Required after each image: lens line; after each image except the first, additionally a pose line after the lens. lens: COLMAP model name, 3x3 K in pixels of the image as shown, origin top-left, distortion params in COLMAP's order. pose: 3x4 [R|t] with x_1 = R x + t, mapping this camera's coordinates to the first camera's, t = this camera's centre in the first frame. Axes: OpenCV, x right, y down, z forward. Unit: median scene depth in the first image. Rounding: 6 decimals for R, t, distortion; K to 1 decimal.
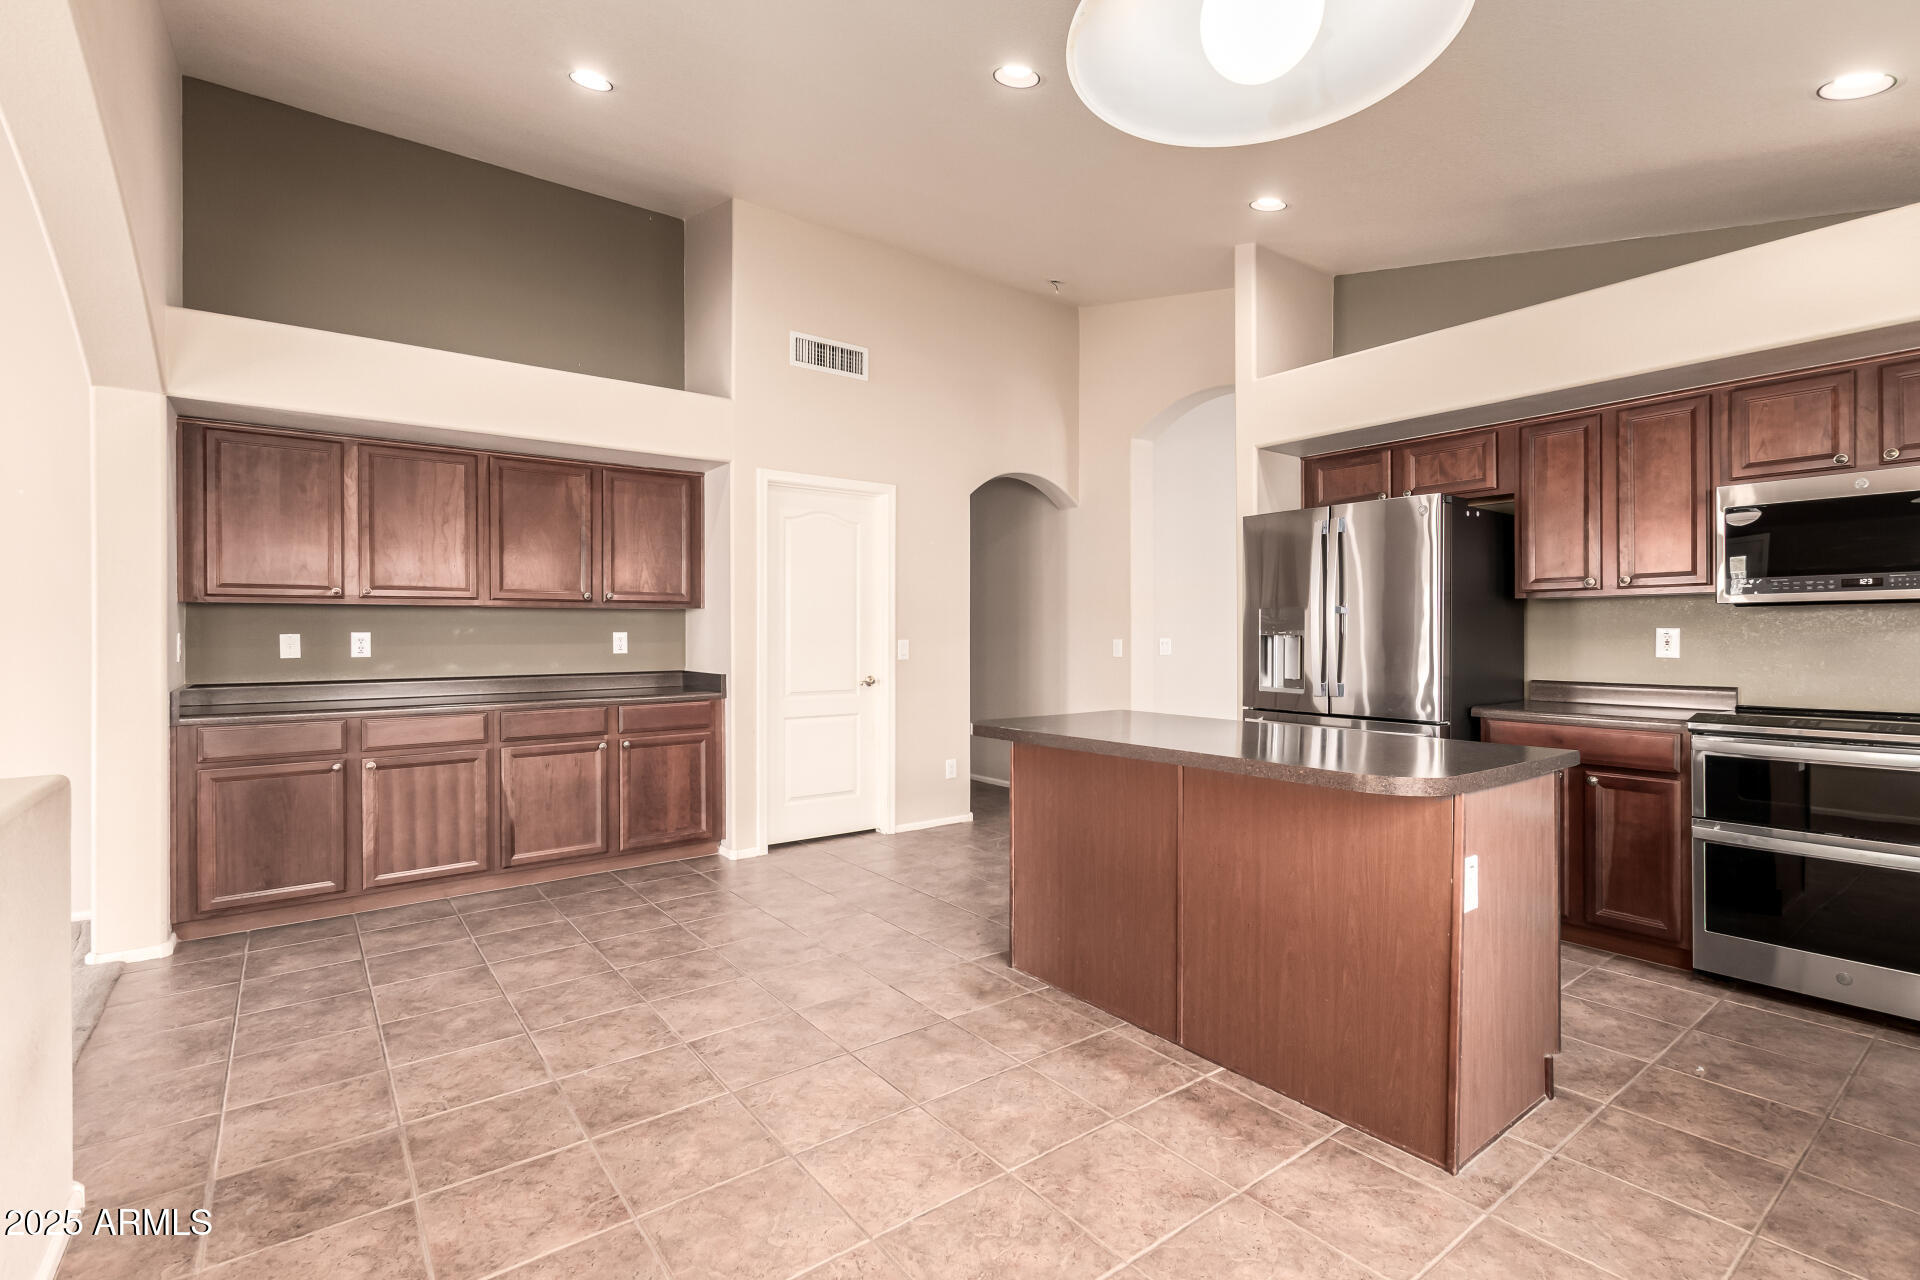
lens RADIAL K [[881.8, 0, 962.2], [0, 881.8, 638.2], [0, 0, 1]] dist [0.010772, -0.002826]
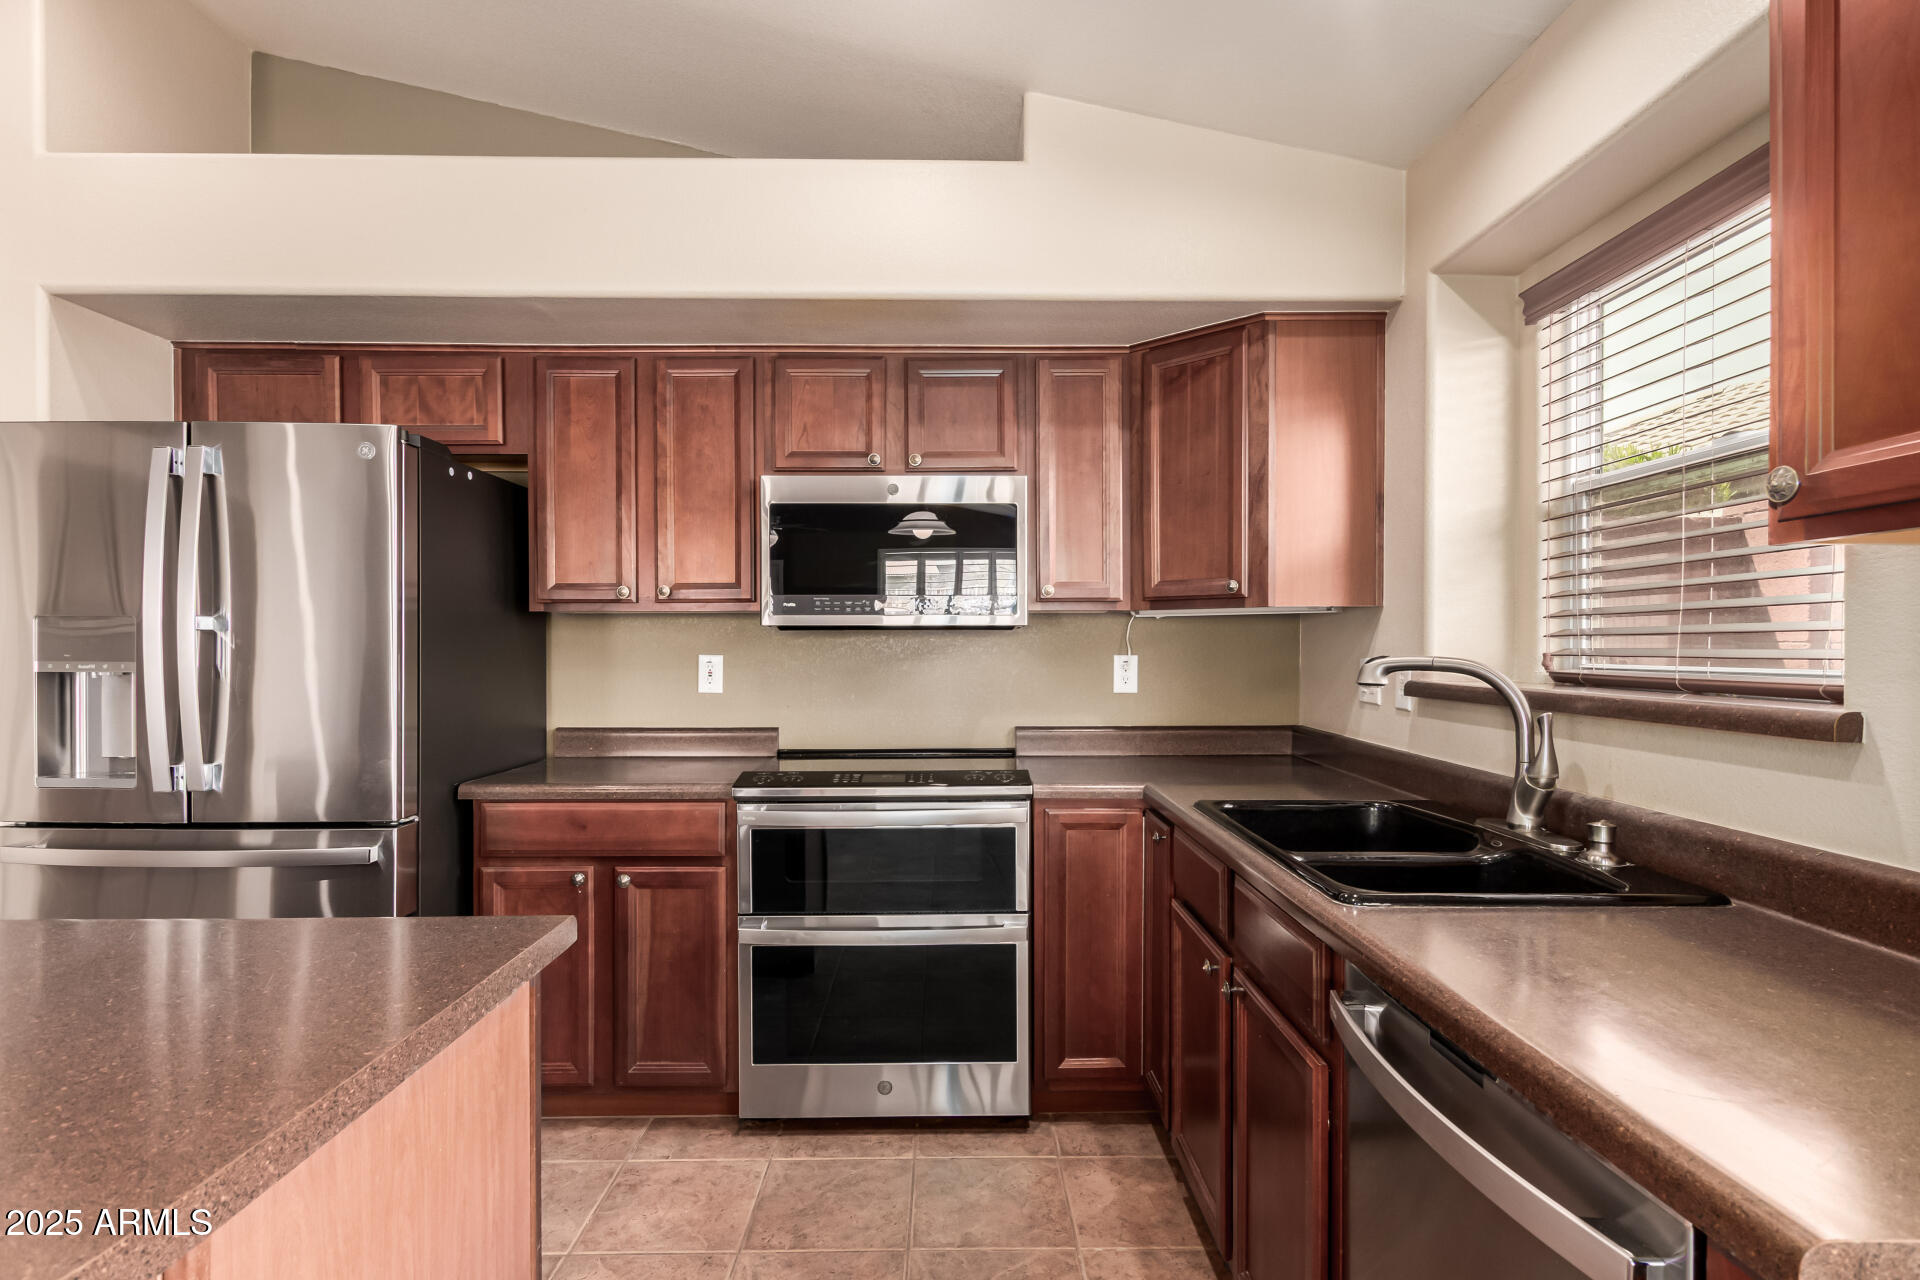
lens RADIAL K [[949.8, 0, 956.8], [0, 949.8, 650.0], [0, 0, 1]] dist [-0.001122, 0.000191]
pose [[0.600478, -0.001112, 0.799640, 0.252334], [0.001975, 0.999998, -0.000093, -0.015504], [-0.799639, 0.001635, 0.600479, 0.318879]]
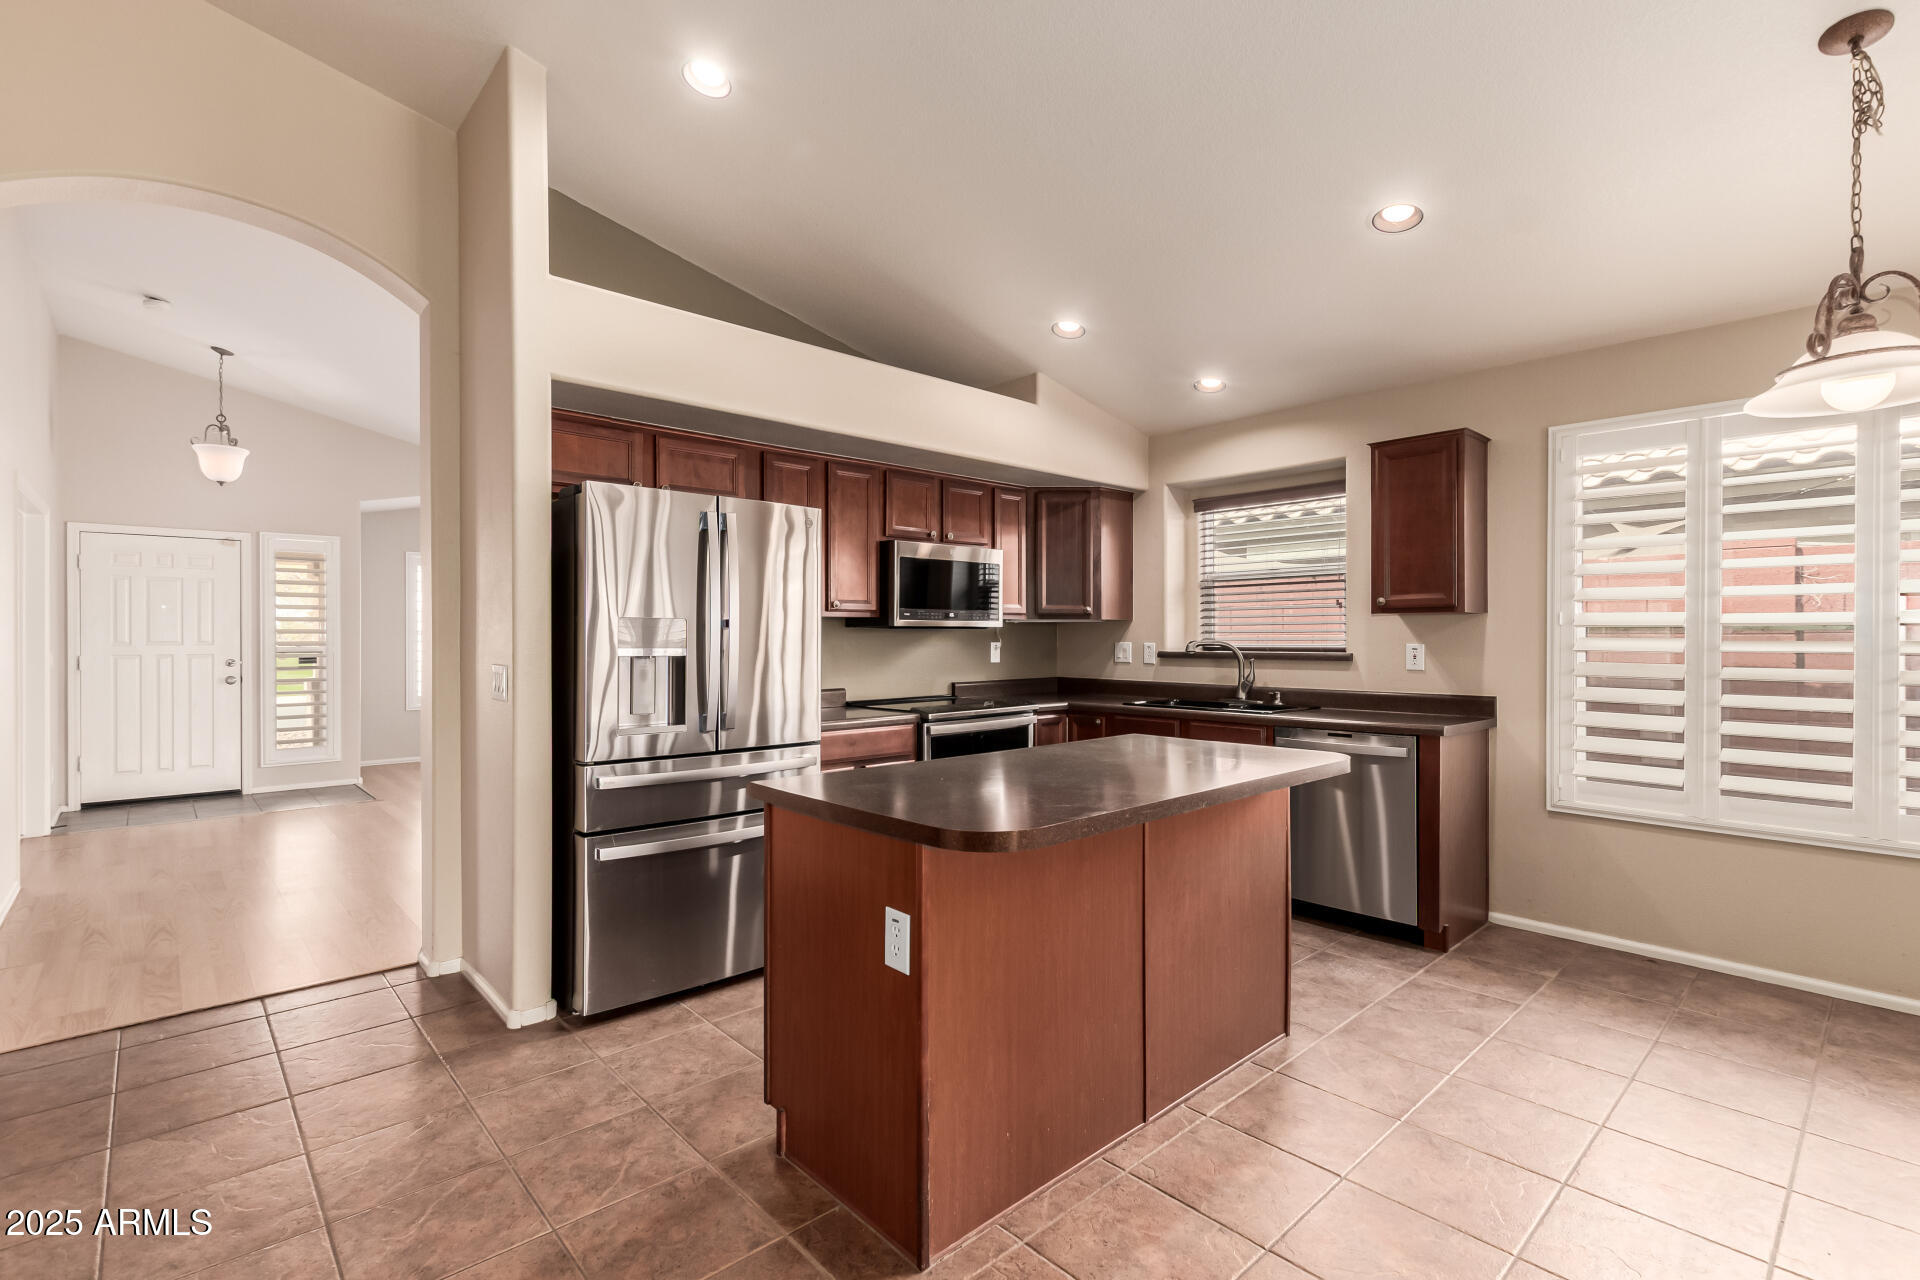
lens RADIAL K [[881.8, 0, 967.7], [0, 881.8, 634.2], [0, 0, 1]] dist [0.010772, -0.002826]
pose [[-0.093516, 0.005844, 0.995601, -0.431461], [0.005483, 0.999971, -0.005355, -0.016814], [-0.995603, 0.004958, -0.093545, 0.881546]]
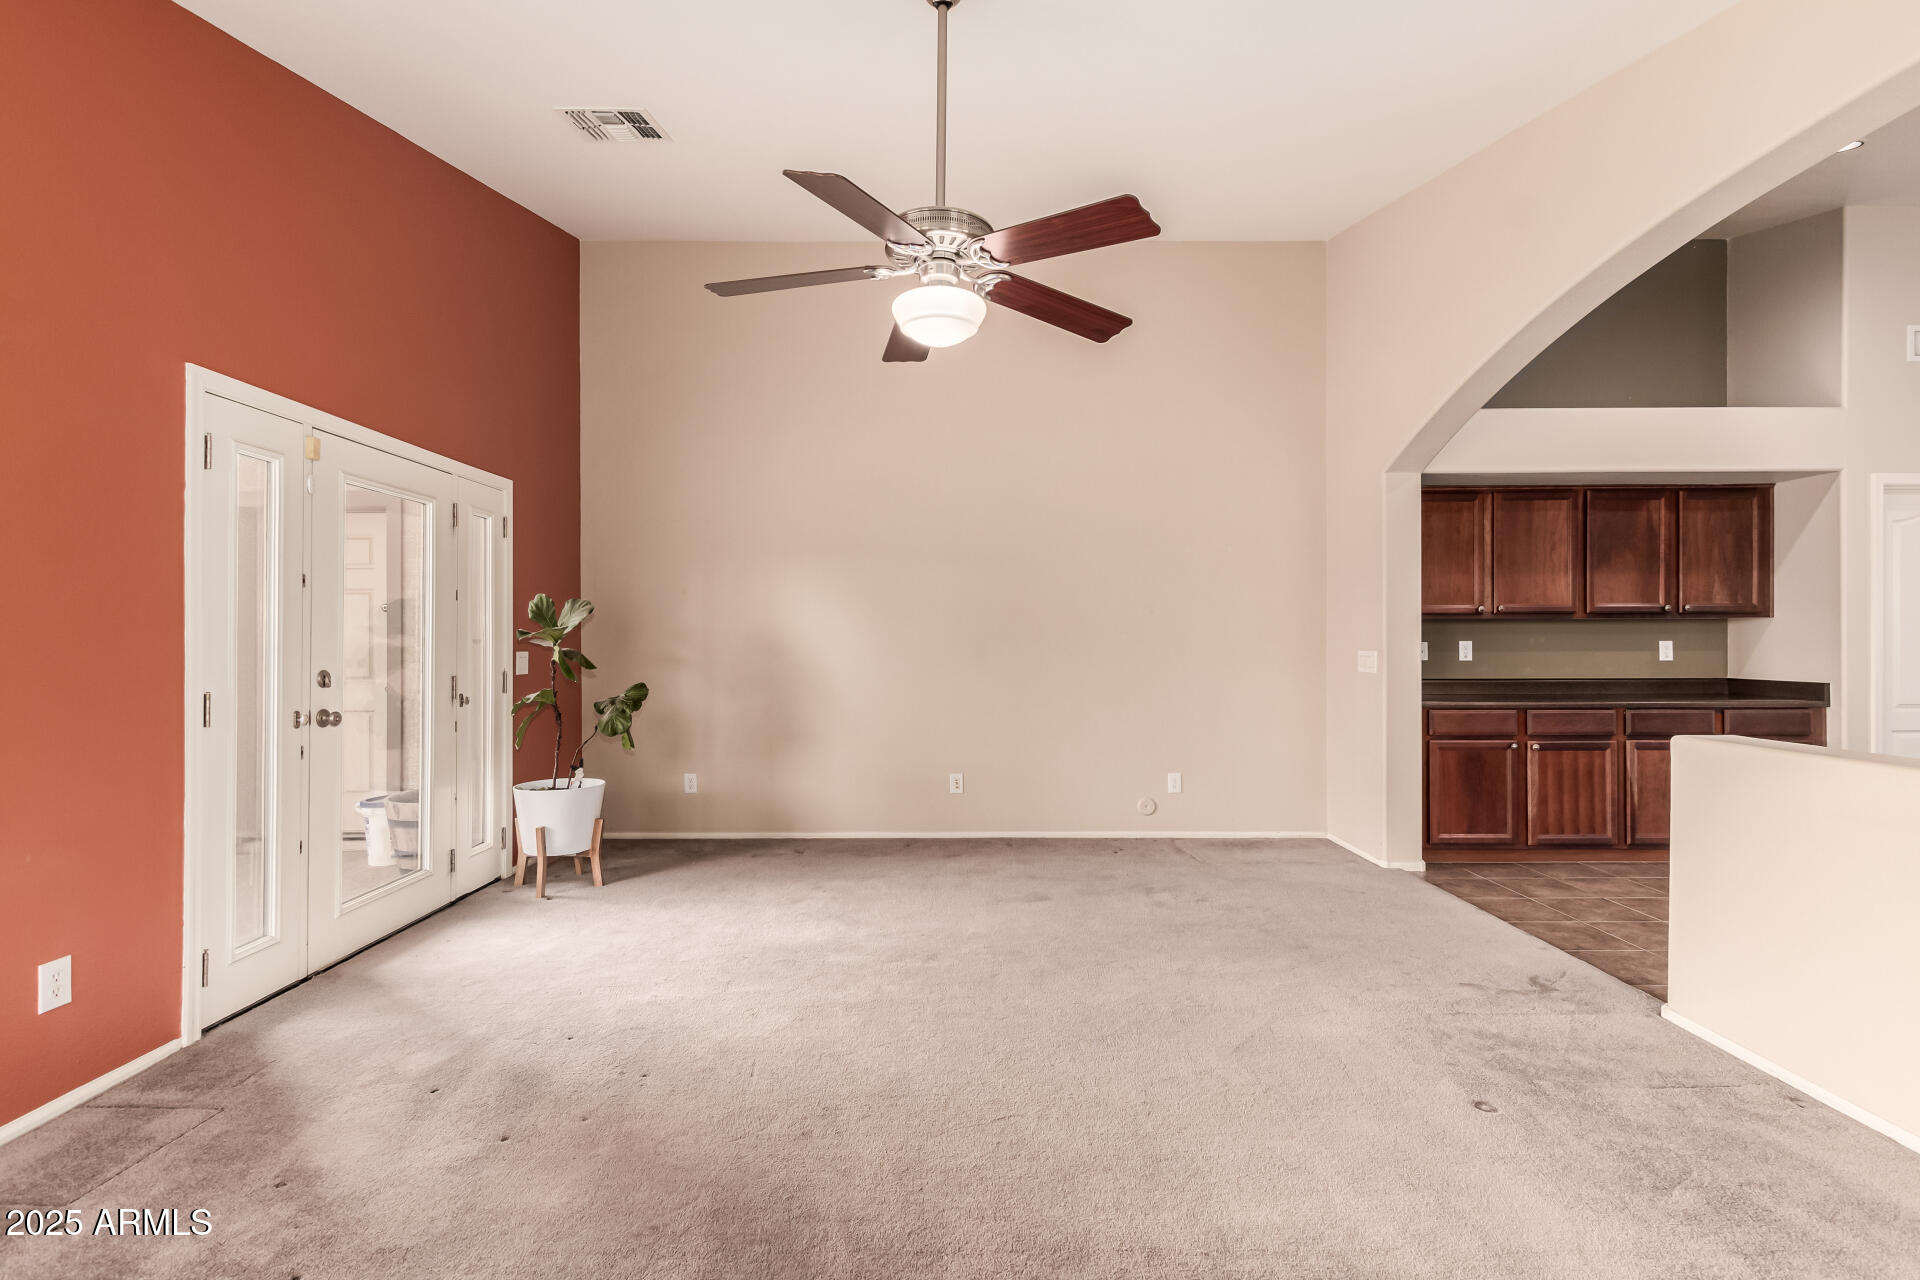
lens RADIAL K [[881.8, 0, 960.8], [0, 881.8, 638.1], [0, 0, 1]] dist [0.010772, -0.002826]
pose [[0.797036, -0.000597, -0.603932, -0.574513], [-0.004777, 0.999962, -0.007293, 0.002580], [0.603913, 0.008698, 0.797003, -0.511726]]
